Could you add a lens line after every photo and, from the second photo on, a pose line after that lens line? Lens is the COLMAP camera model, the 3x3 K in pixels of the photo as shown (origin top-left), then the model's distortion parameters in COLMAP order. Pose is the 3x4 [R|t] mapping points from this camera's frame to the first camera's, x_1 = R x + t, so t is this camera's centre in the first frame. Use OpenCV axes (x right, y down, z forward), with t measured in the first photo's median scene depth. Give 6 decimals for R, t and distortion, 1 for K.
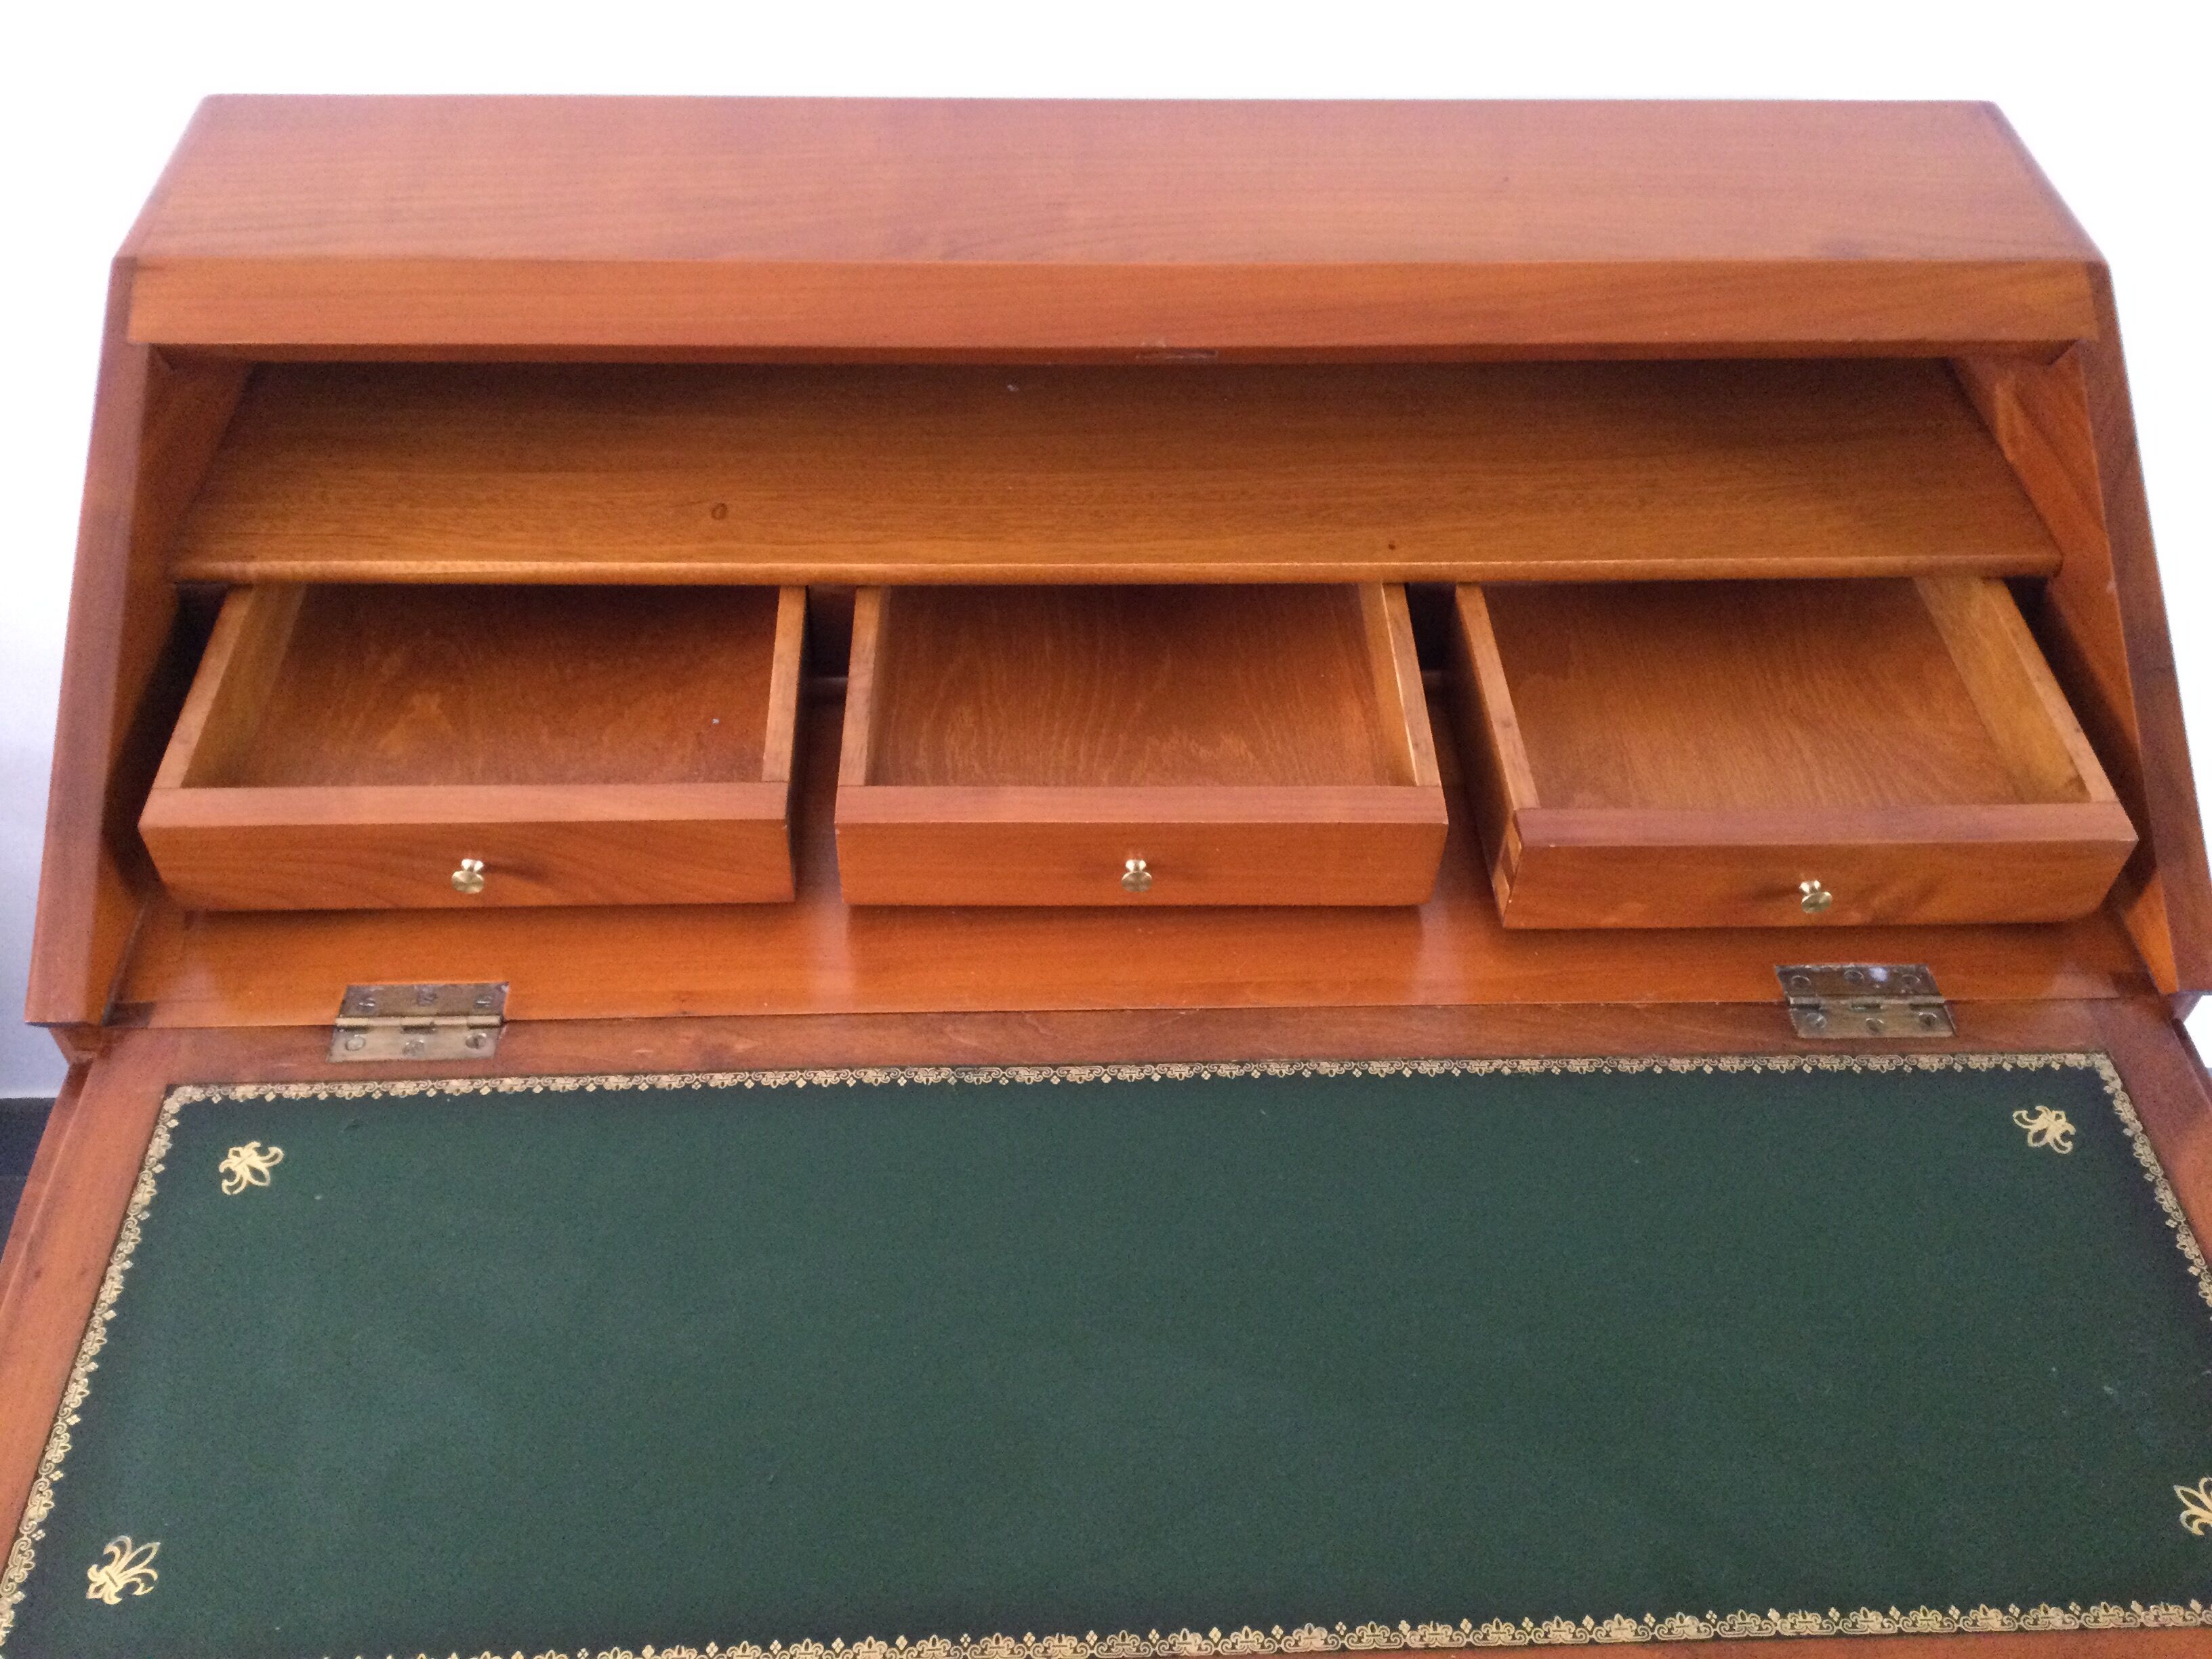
lens RADIAL K [[1973.6, 0, 1103.5], [0, 1973.6, 822.8], [0, 0, 1]] dist [0.113011, -0.202640]
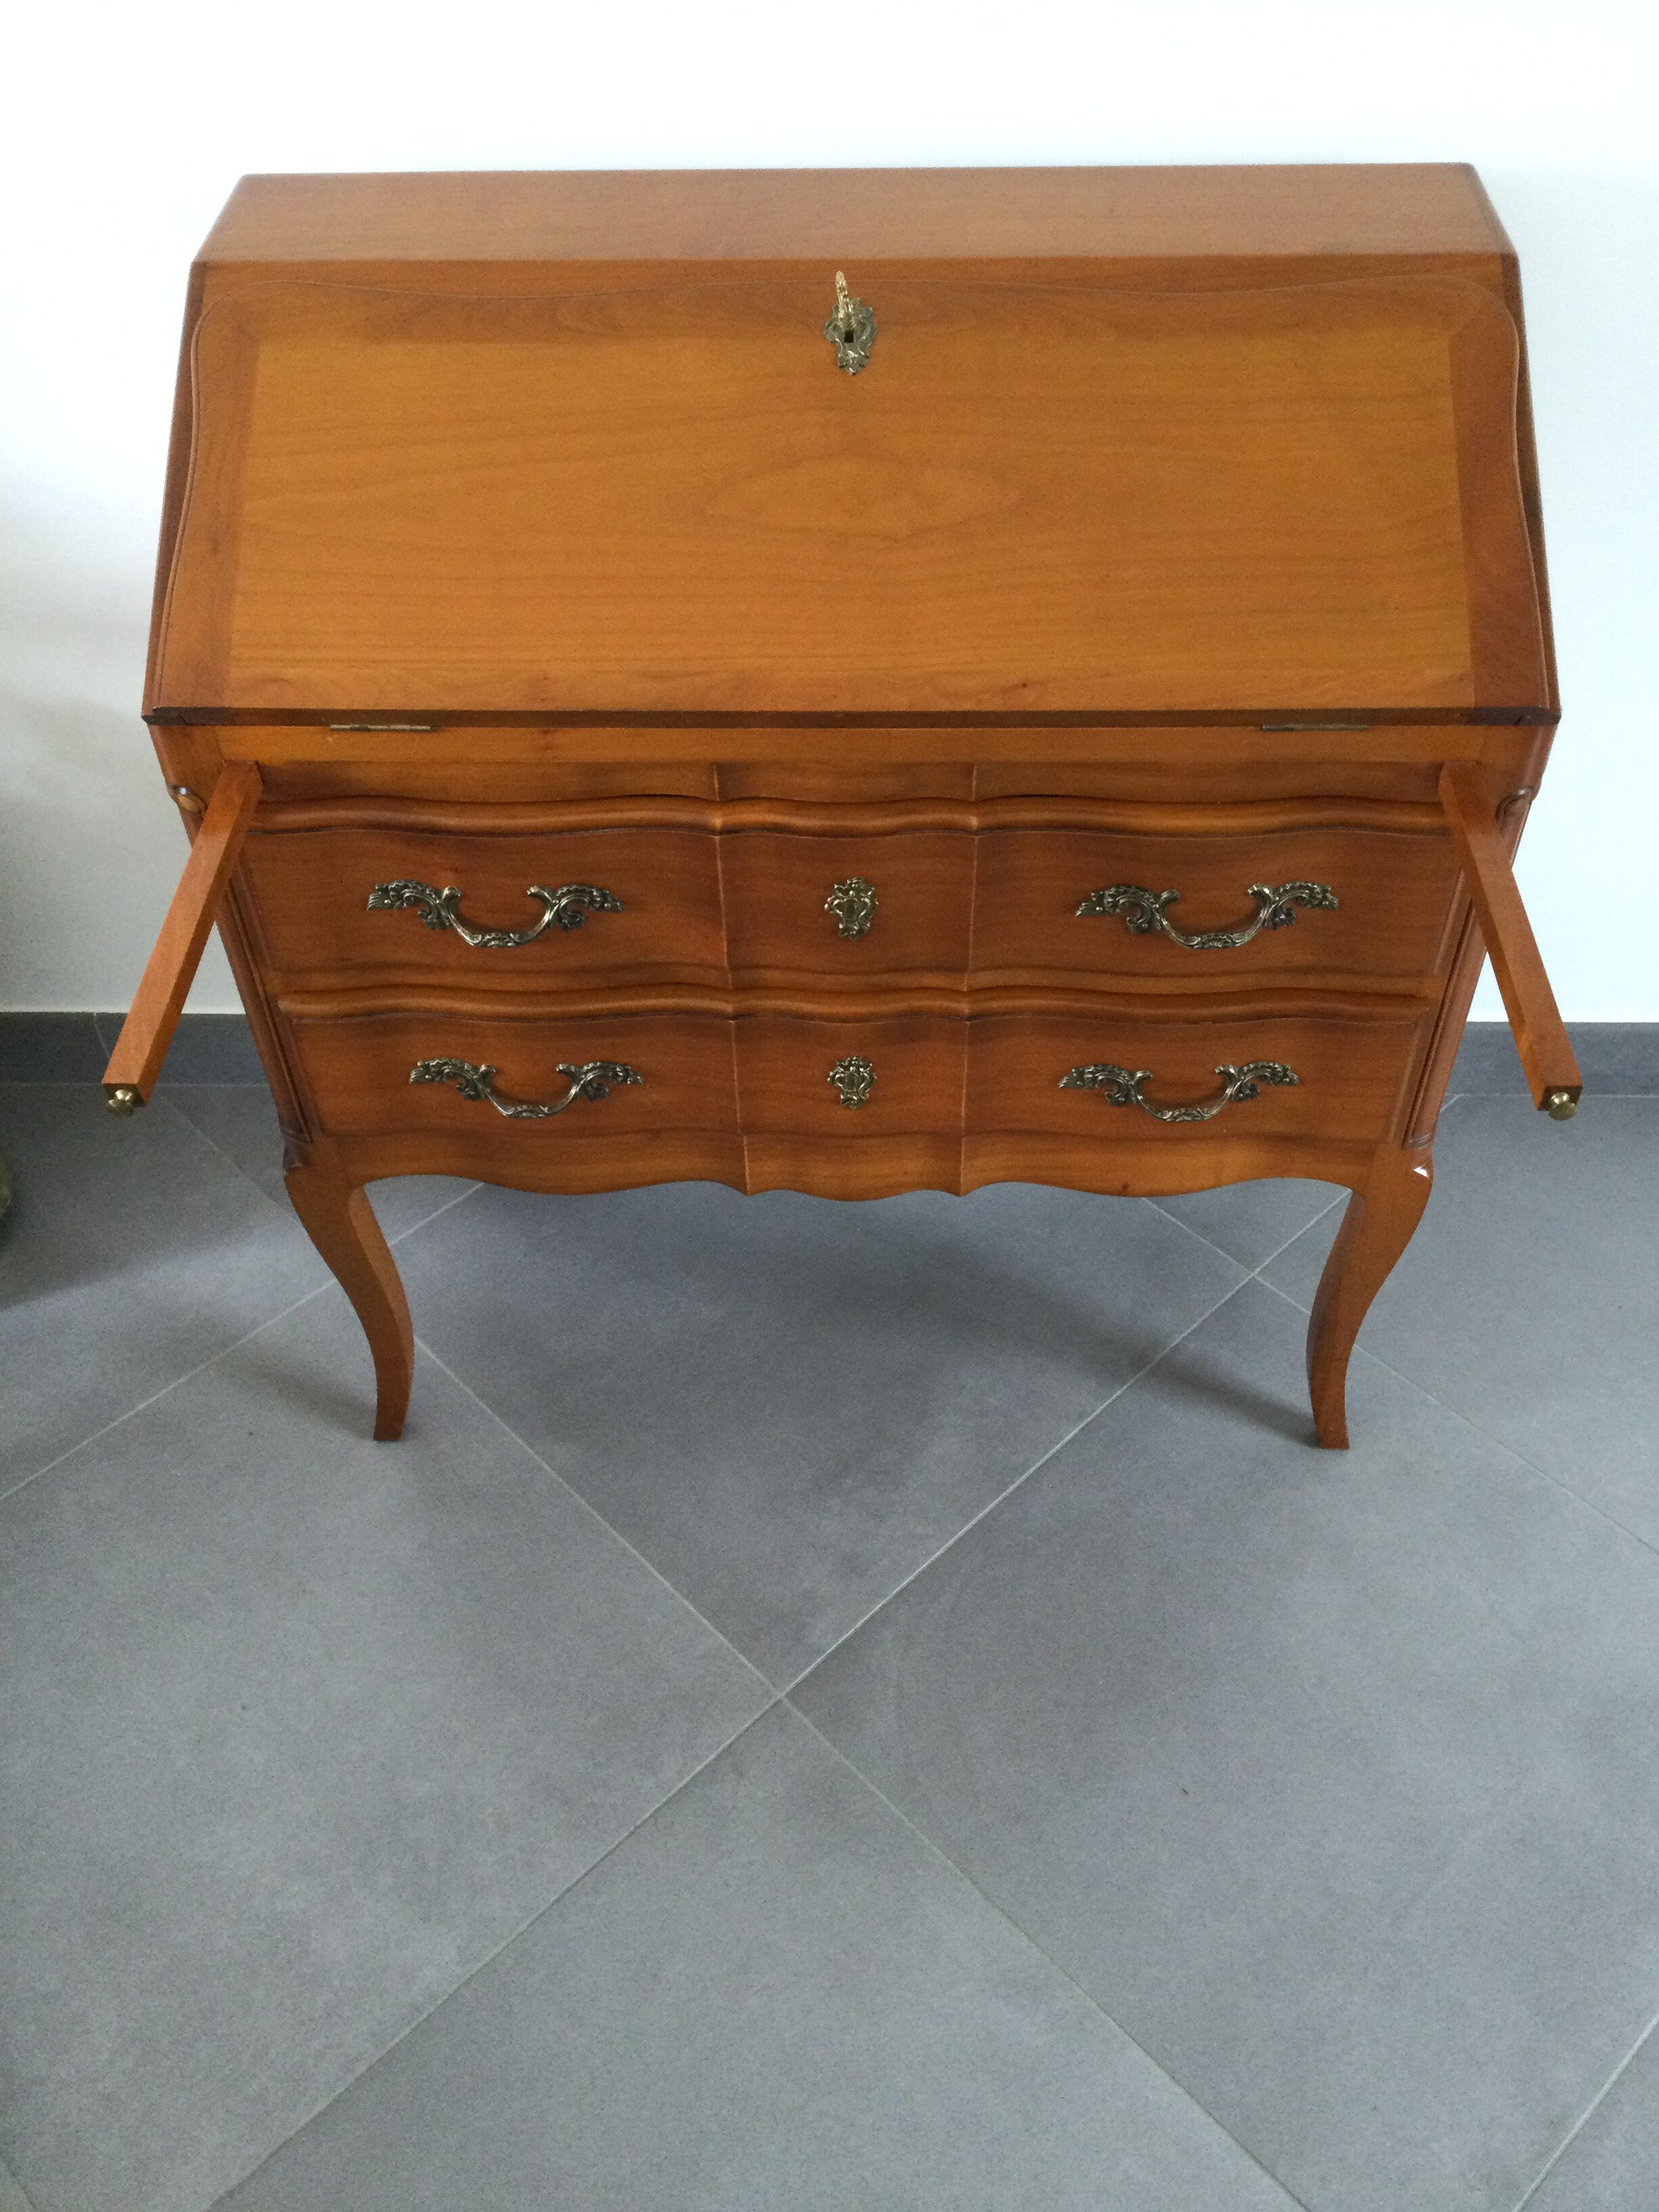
lens RADIAL K [[1973.6, 0, 829.1], [0, 1973.6, 1108.4], [0, 0, 1]] dist [0.113011, -0.202640]
pose [[0.997232, 0.015818, -0.072648, 0.130945], [-0.016415, 0.999836, -0.007619, 0.404353], [0.072515, 0.008790, 0.997329, -0.544791]]
